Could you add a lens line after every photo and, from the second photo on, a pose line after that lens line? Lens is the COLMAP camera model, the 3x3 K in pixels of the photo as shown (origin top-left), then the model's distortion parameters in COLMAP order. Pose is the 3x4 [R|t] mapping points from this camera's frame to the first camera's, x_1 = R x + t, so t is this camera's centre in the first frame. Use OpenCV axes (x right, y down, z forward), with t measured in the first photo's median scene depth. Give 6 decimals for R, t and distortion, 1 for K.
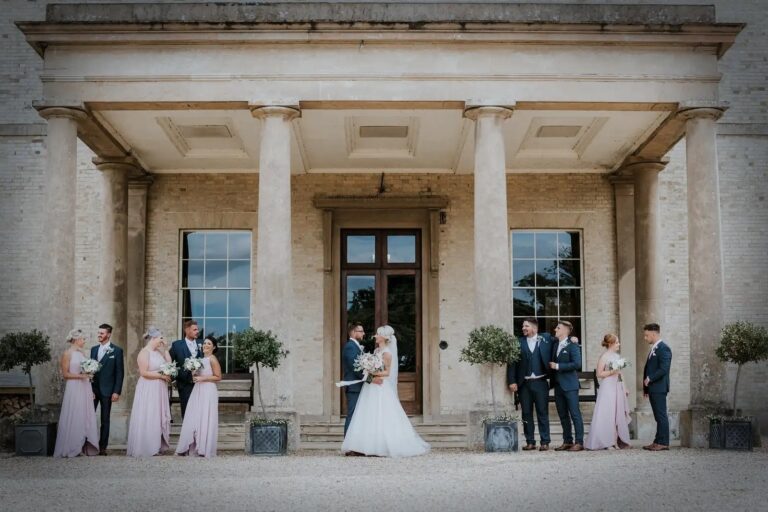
lens RADIAL K [[1216.9, 0, 384.0], [0, 1216.9, 256.0], [0, 0, 1]] dist [-0.029065, -0.065524]
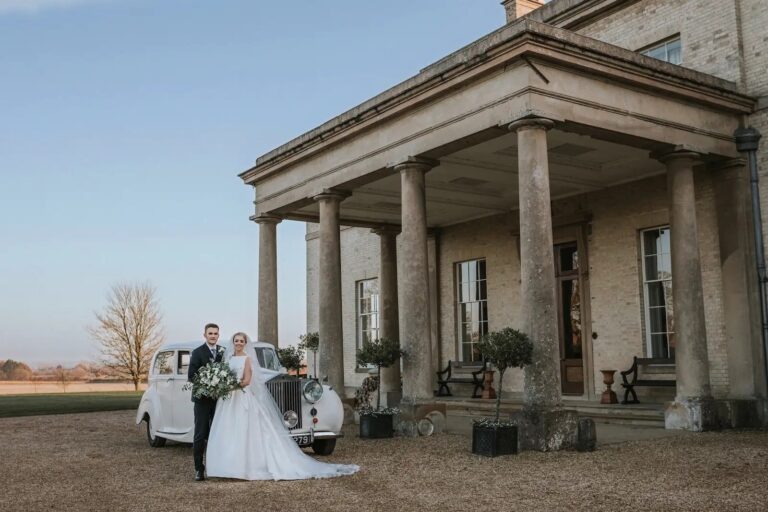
lens RADIAL K [[782.2, 0, 384.0], [0, 782.2, 256.0], [0, 0, 1]] dist [-0.009579, -0.002326]
pose [[0.545807, -0.118128, -0.829542, 0.581278], [0.128168, 0.990132, -0.056666, 0.012582], [0.828050, -0.075392, 0.555562, 0.406243]]
